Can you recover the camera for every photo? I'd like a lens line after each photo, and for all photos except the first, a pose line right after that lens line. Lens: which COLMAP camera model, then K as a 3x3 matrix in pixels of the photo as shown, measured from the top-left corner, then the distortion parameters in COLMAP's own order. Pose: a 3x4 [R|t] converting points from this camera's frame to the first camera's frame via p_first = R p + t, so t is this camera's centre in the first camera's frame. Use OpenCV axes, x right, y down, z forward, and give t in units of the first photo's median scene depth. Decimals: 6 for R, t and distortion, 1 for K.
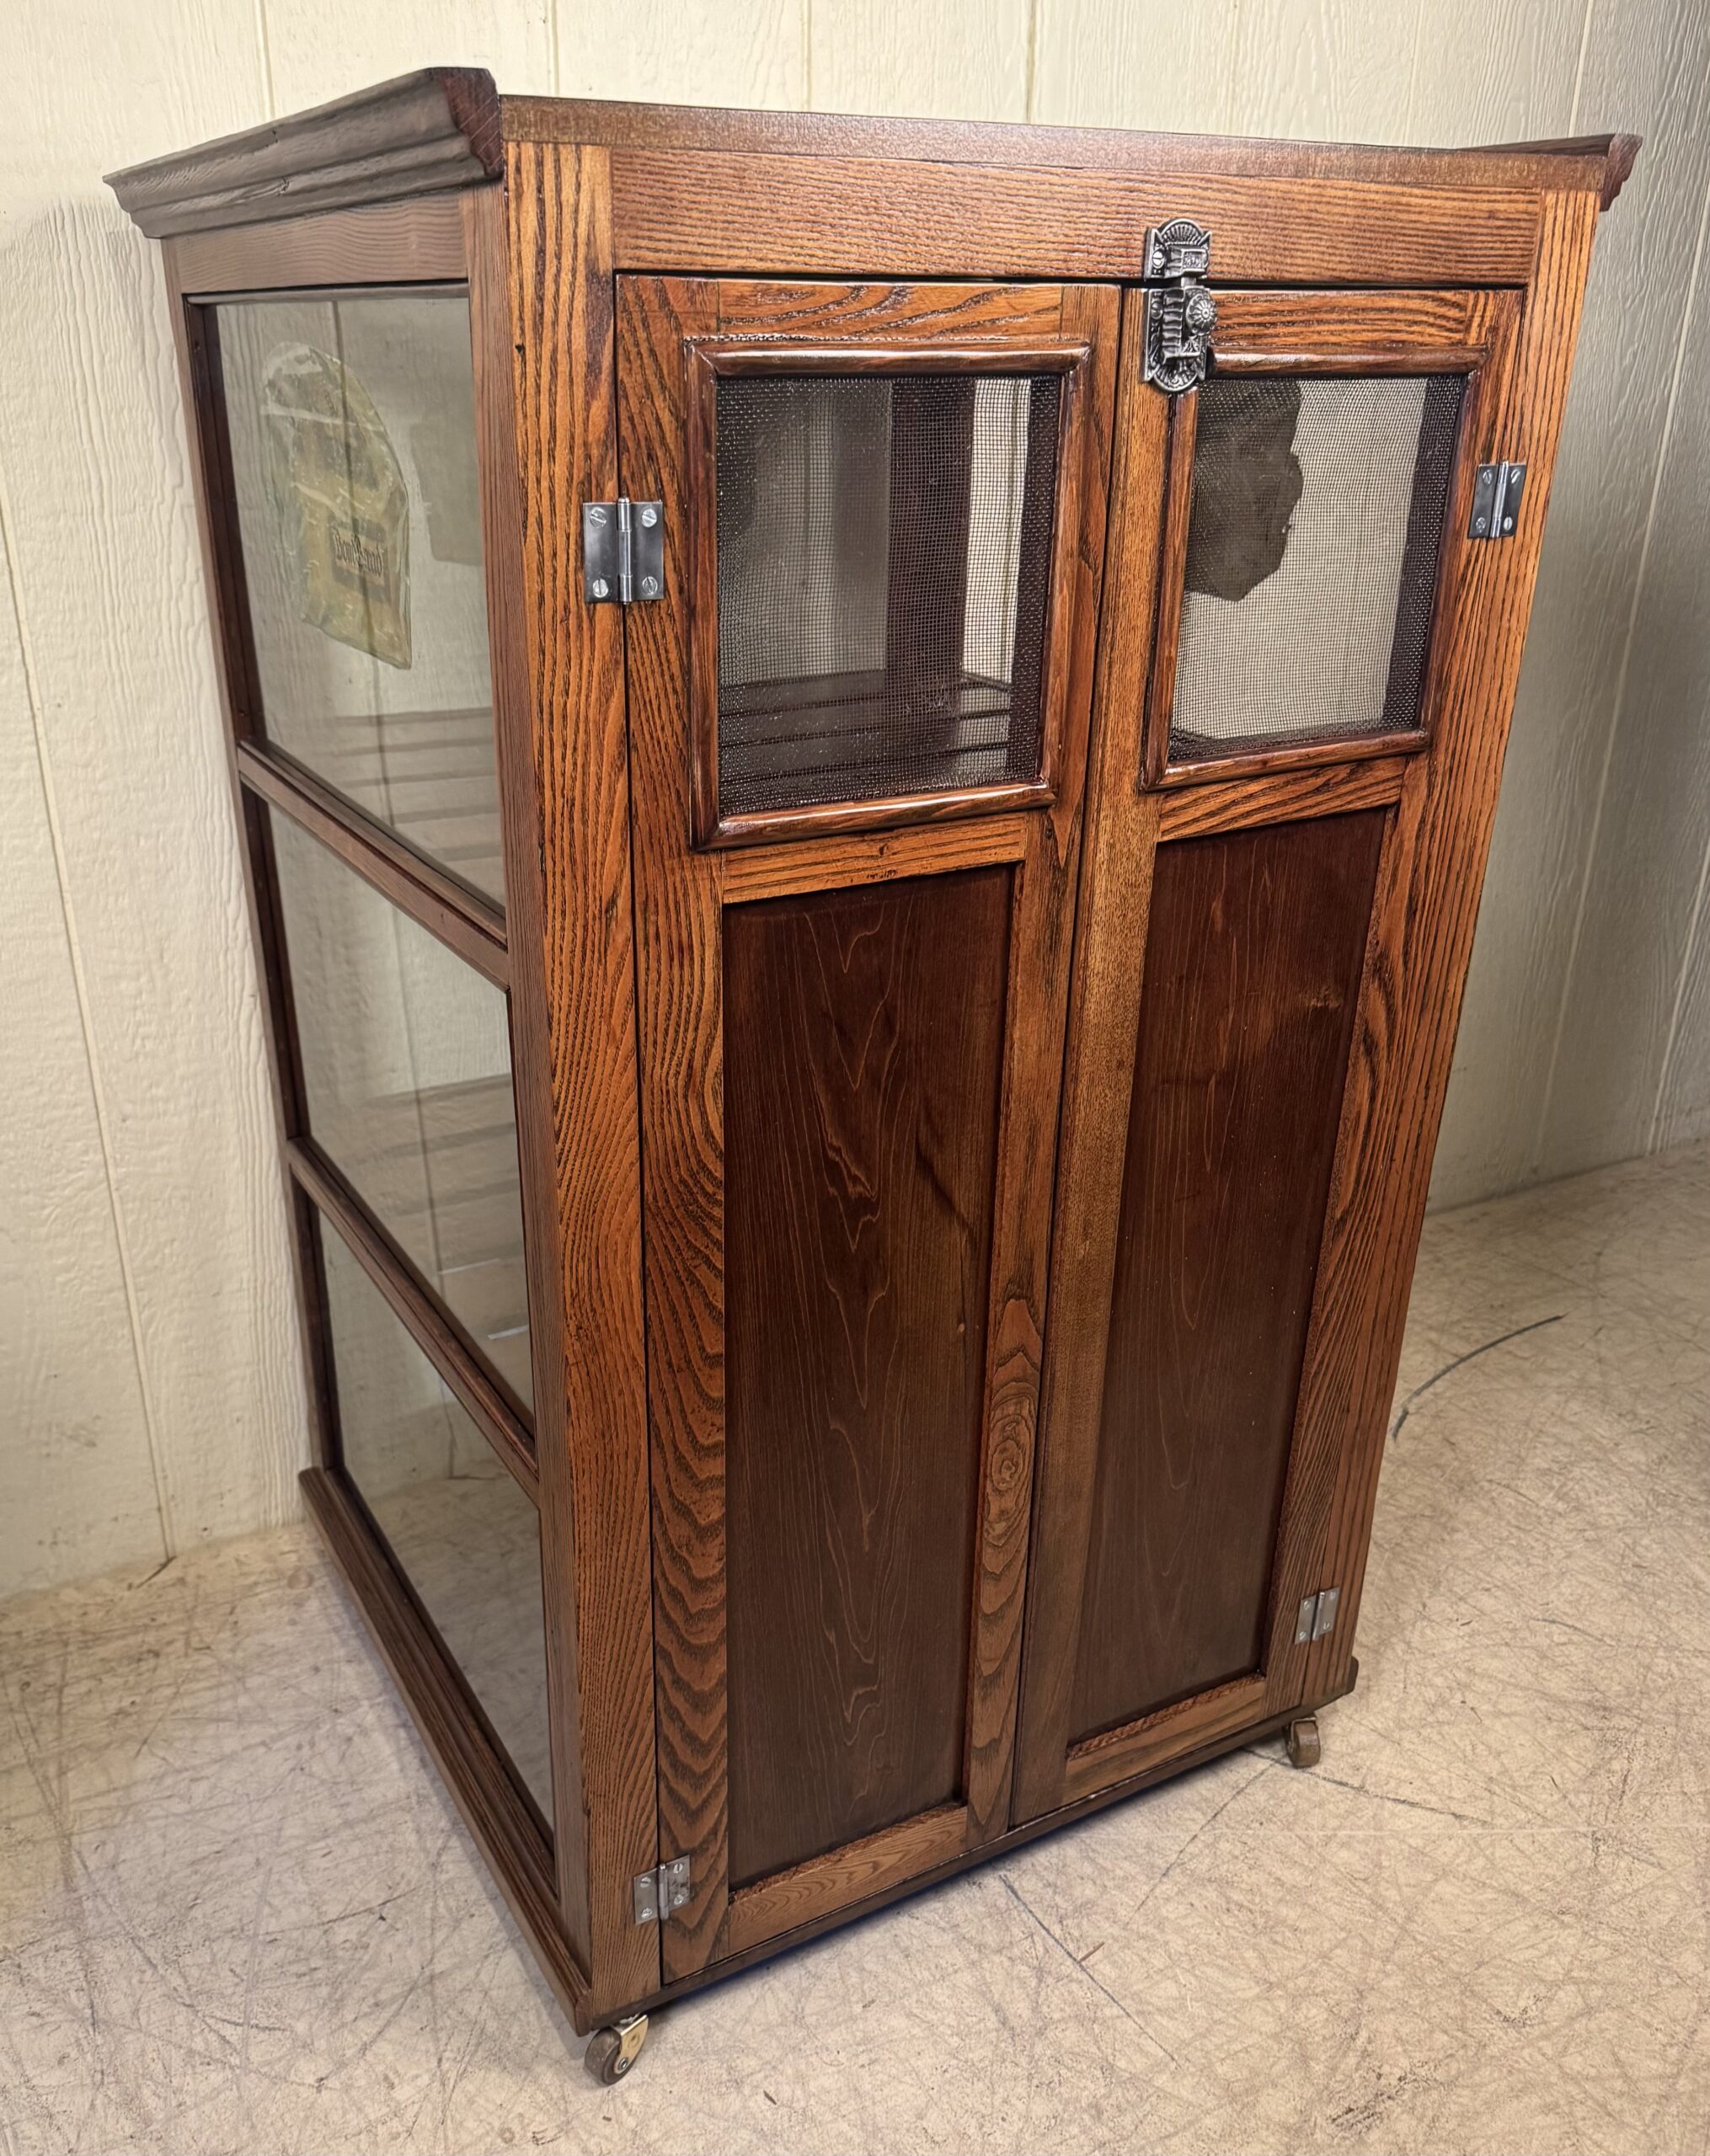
lens RADIAL K [[1791.9, 0, 750.5], [0, 1791.9, 1161.5], [0, 0, 1]] dist [0.022781, -0.043127]
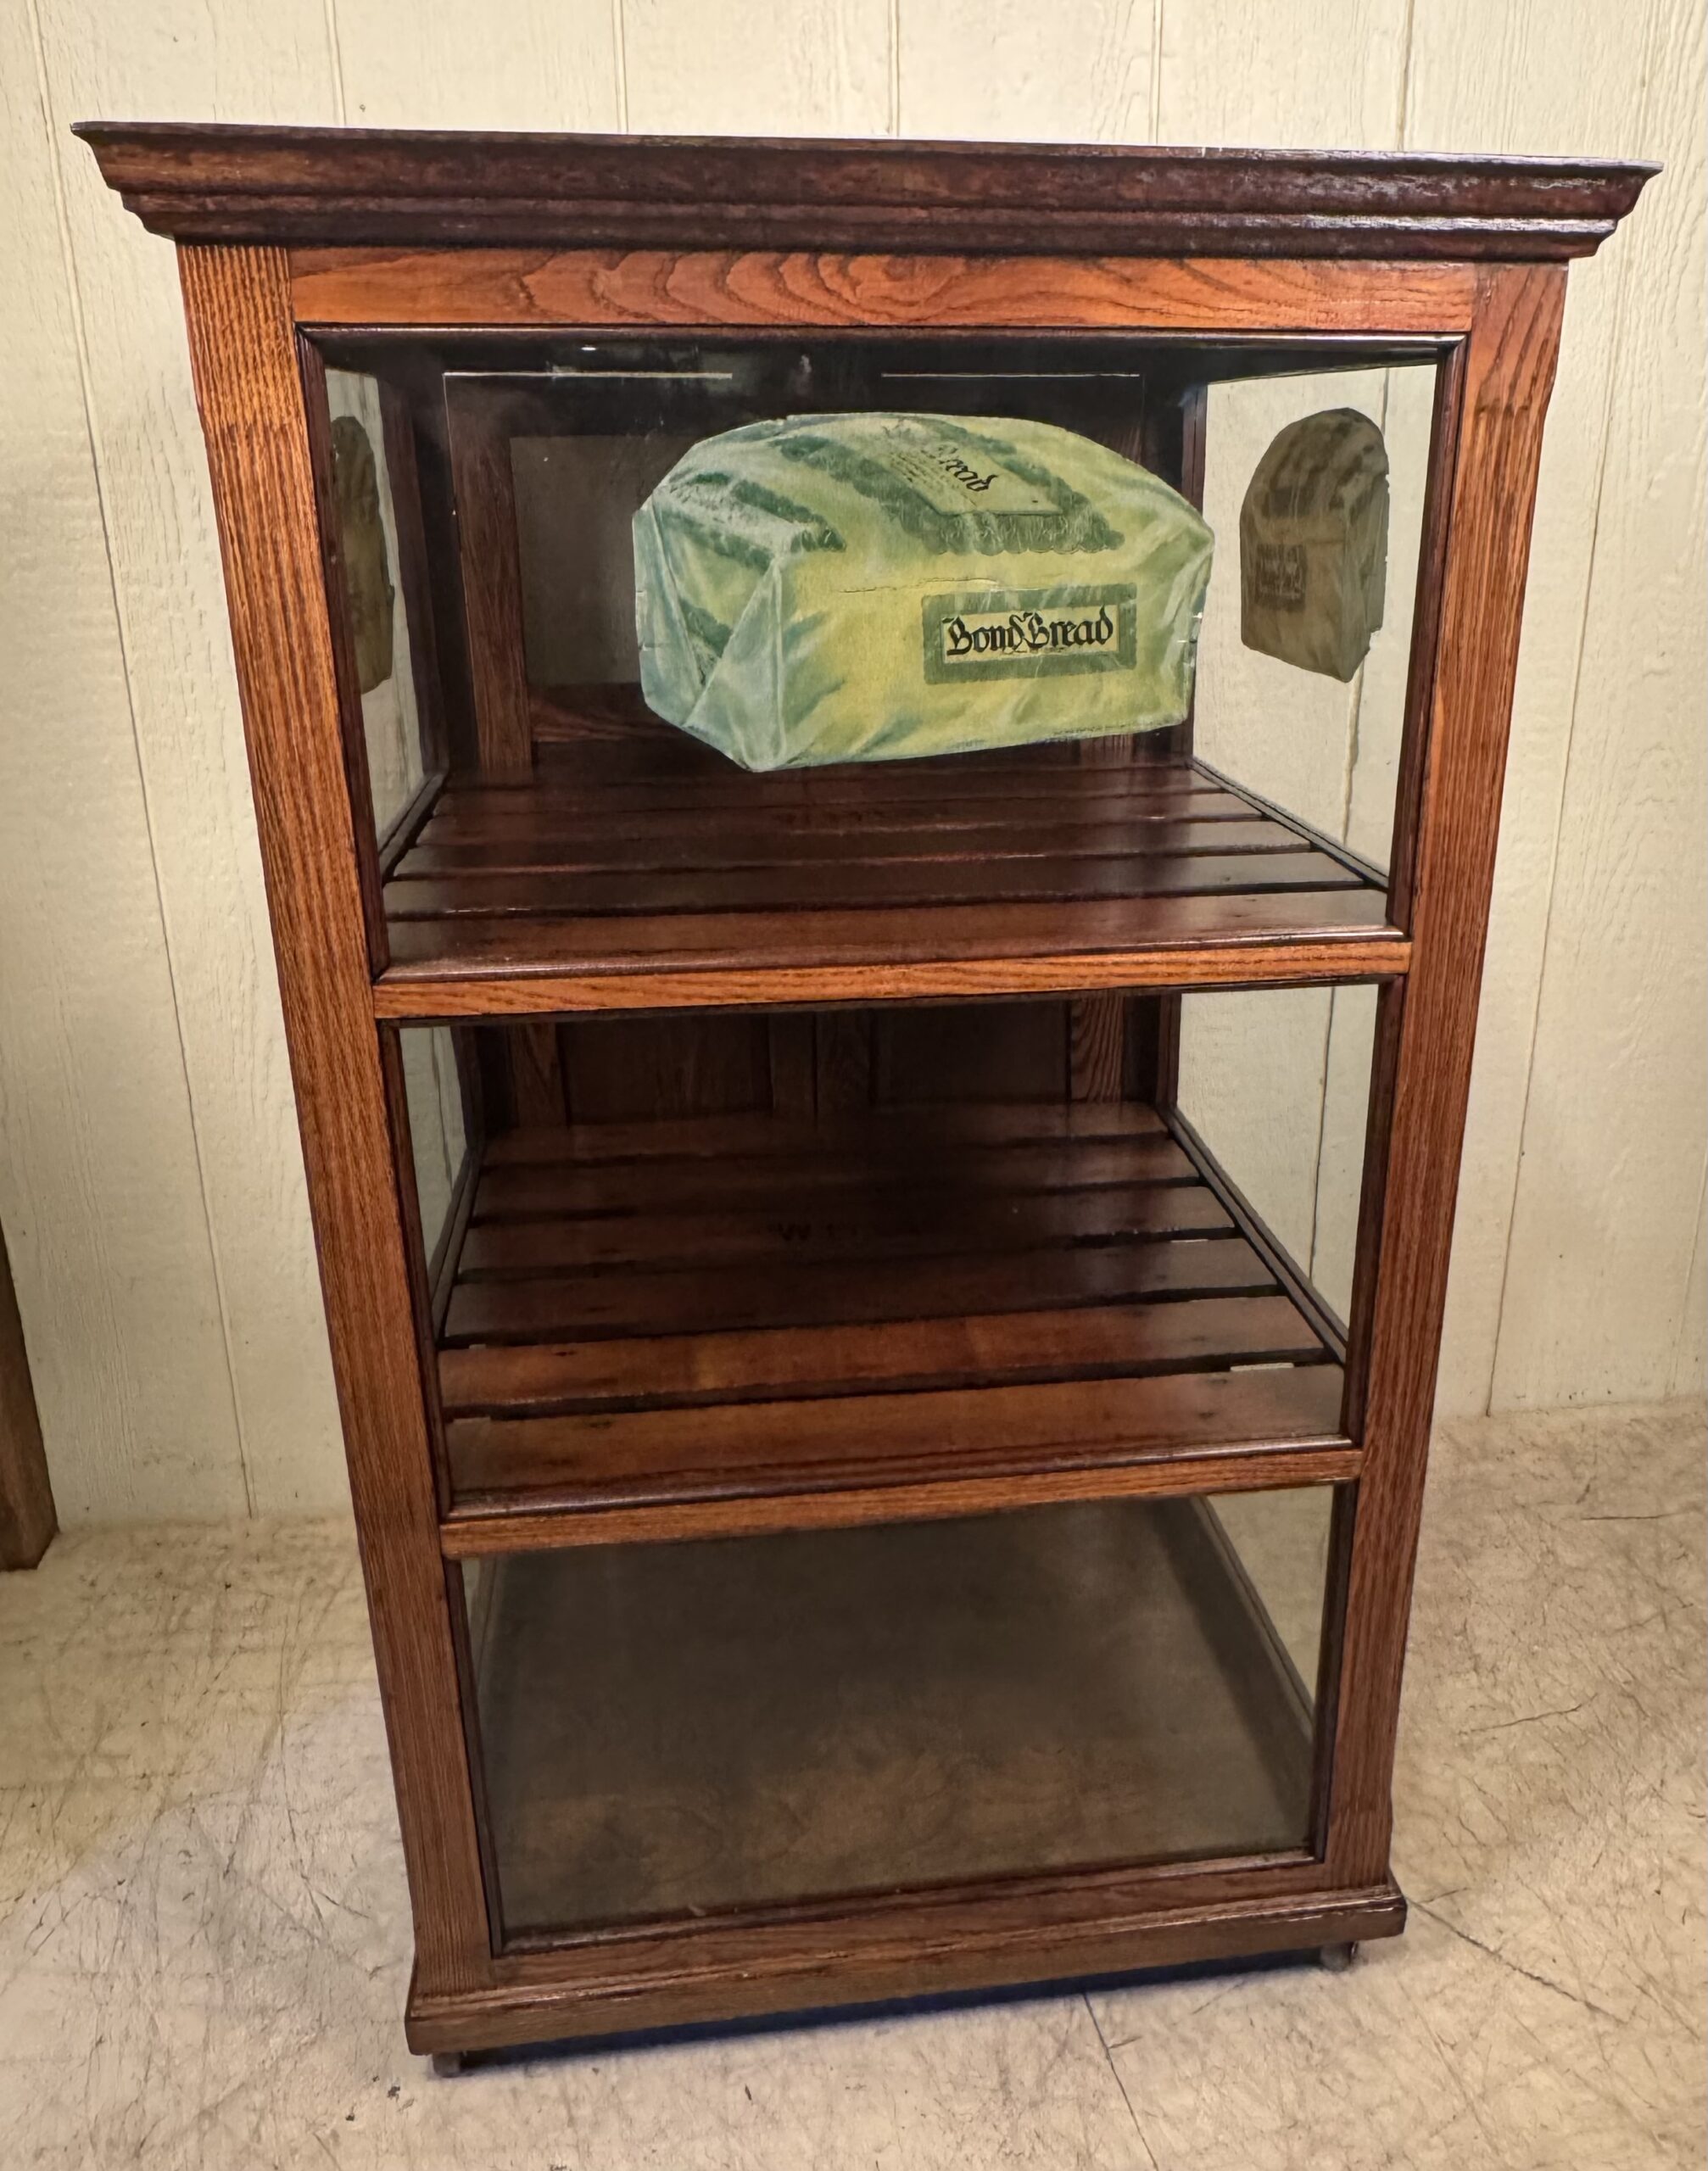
lens RADIAL K [[1762.3, 0, 937.1], [0, 1762.3, 1142.2], [0, 0, 1]] dist [-0.000380, -0.008363]
pose [[0.952353, 0.113234, -0.283199, 0.331999], [-0.128889, 0.990961, -0.037205, 0.010180], [0.276427, 0.071934, 0.958339, 0.033866]]
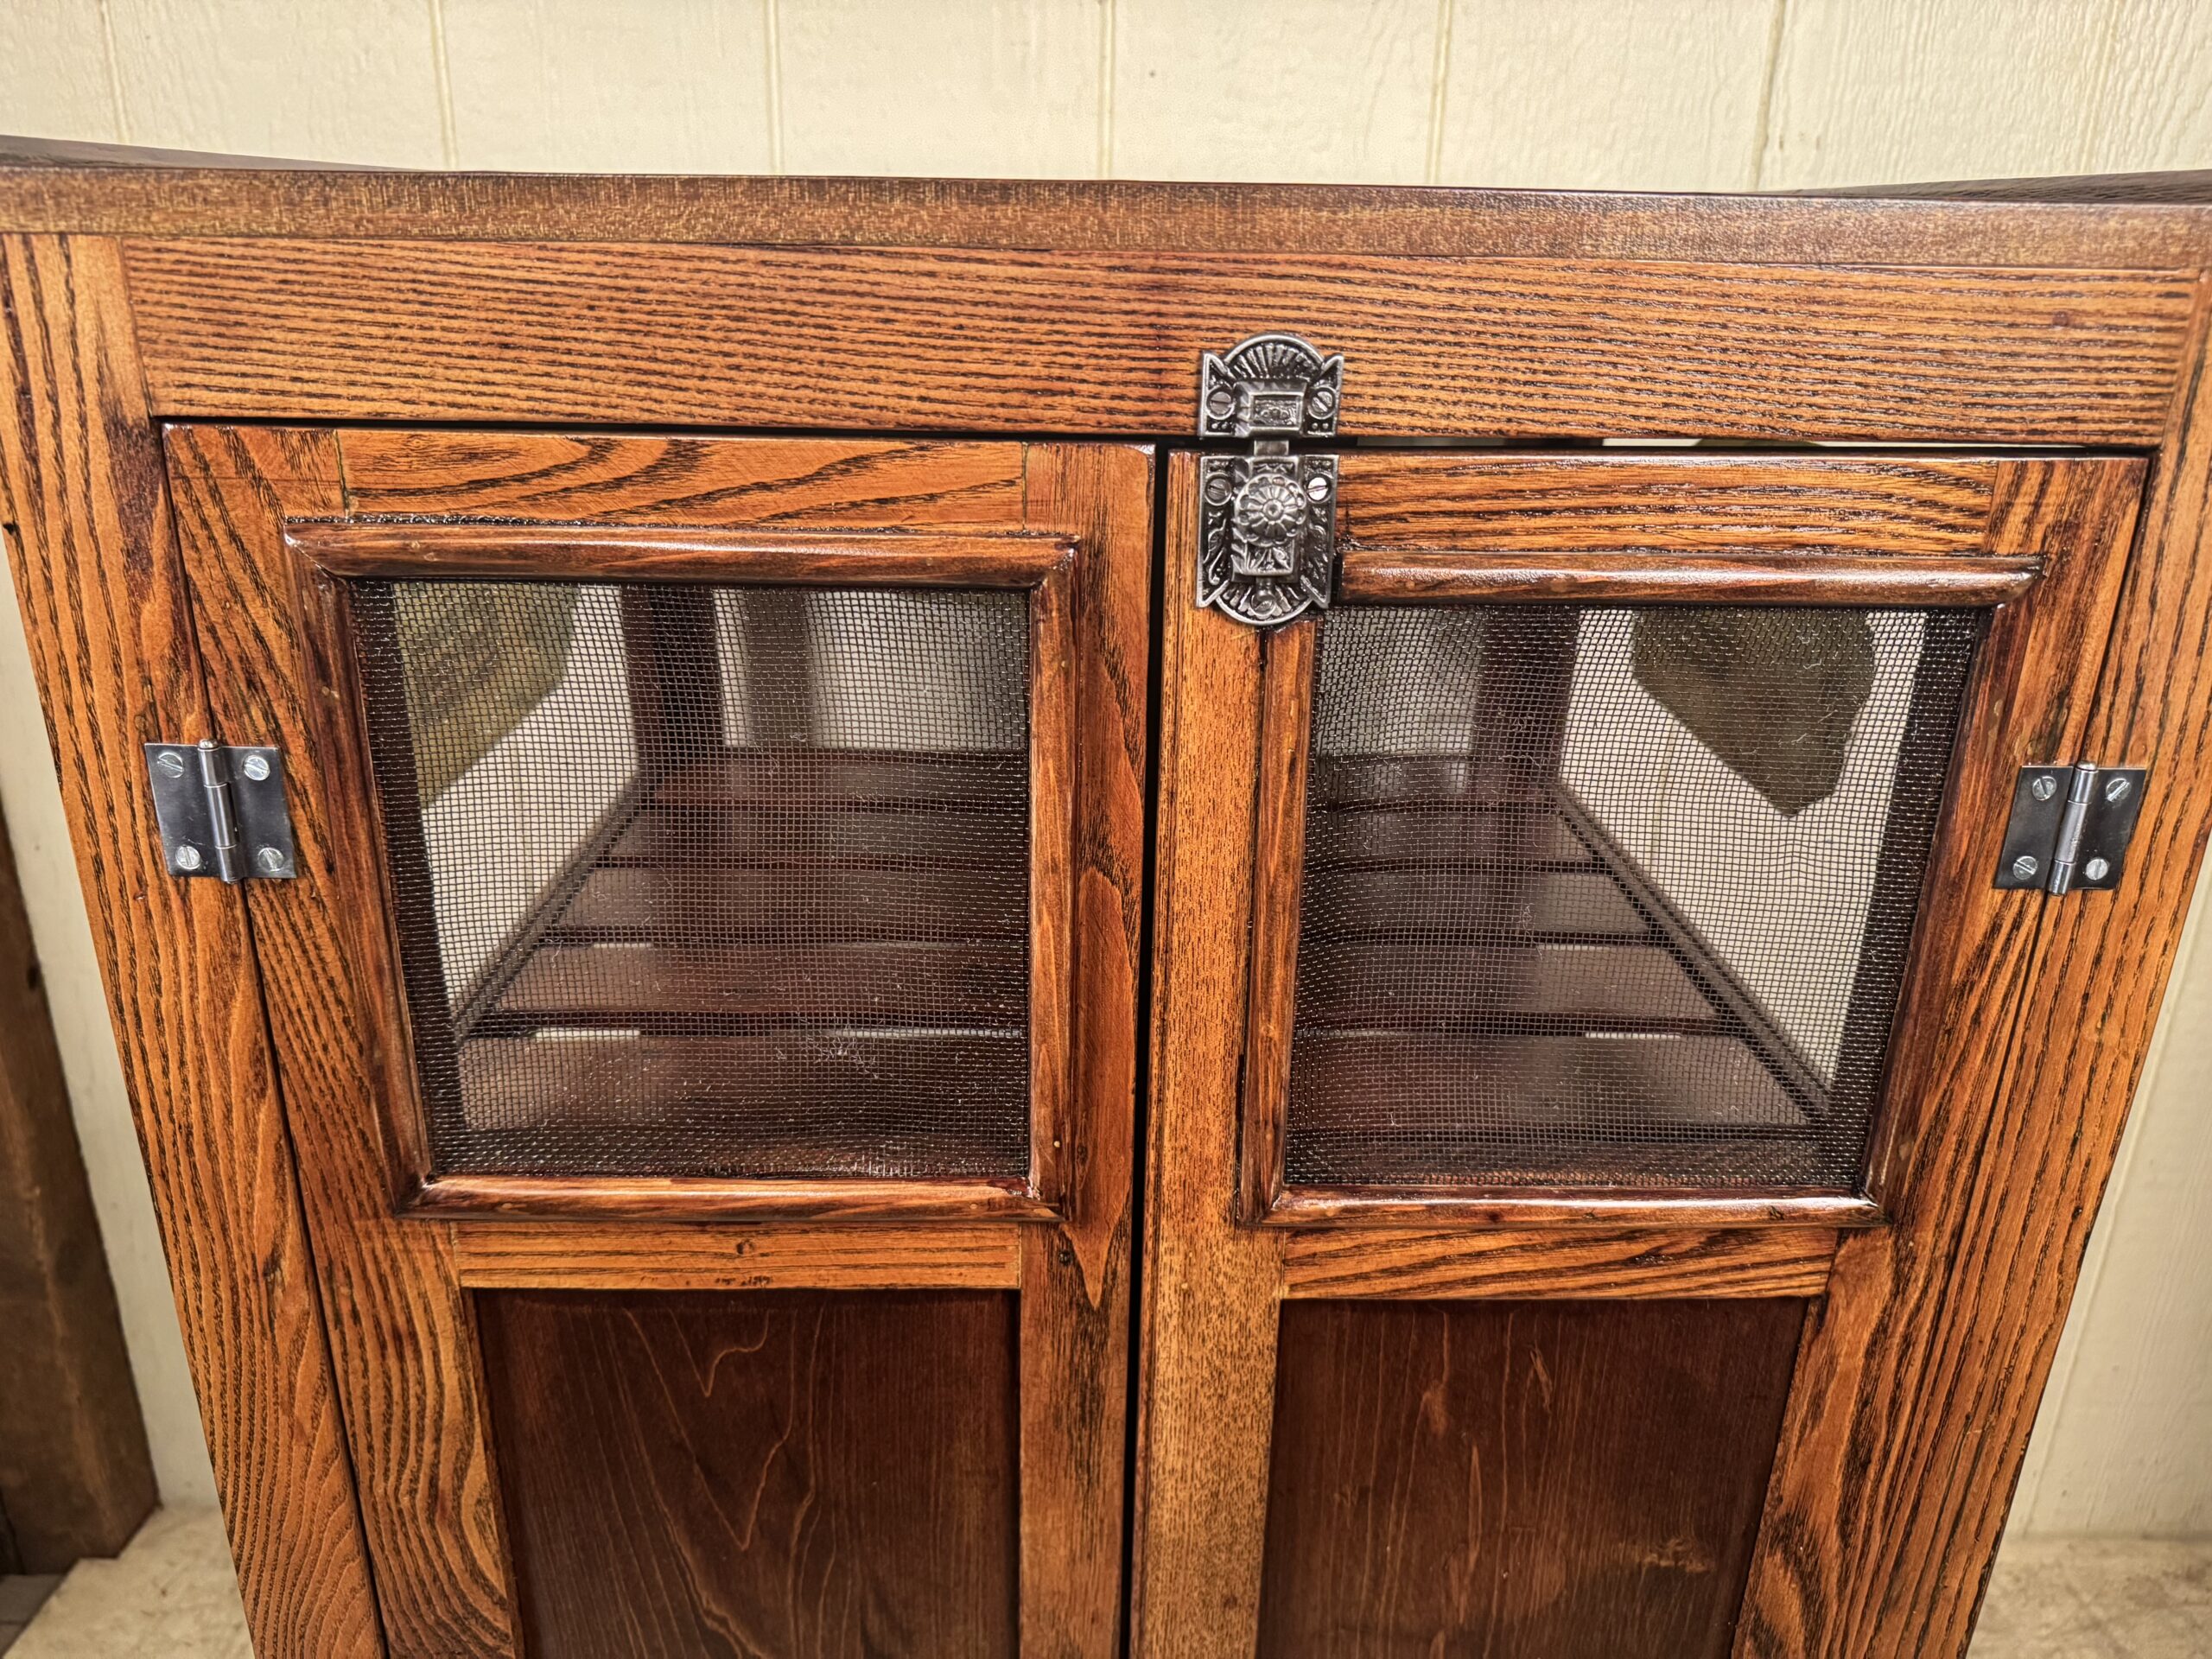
lens RADIAL K [[1569.8, 0, 1098.7], [0, 1569.8, 848.3], [0, 0, 1]] dist [0.006990, -0.023852]
pose [[0.893028, 0.179427, -0.412682, 0.311207], [-0.205197, 0.978544, -0.018586, -0.261074], [0.400493, 0.101279, 0.910685, 0.414573]]
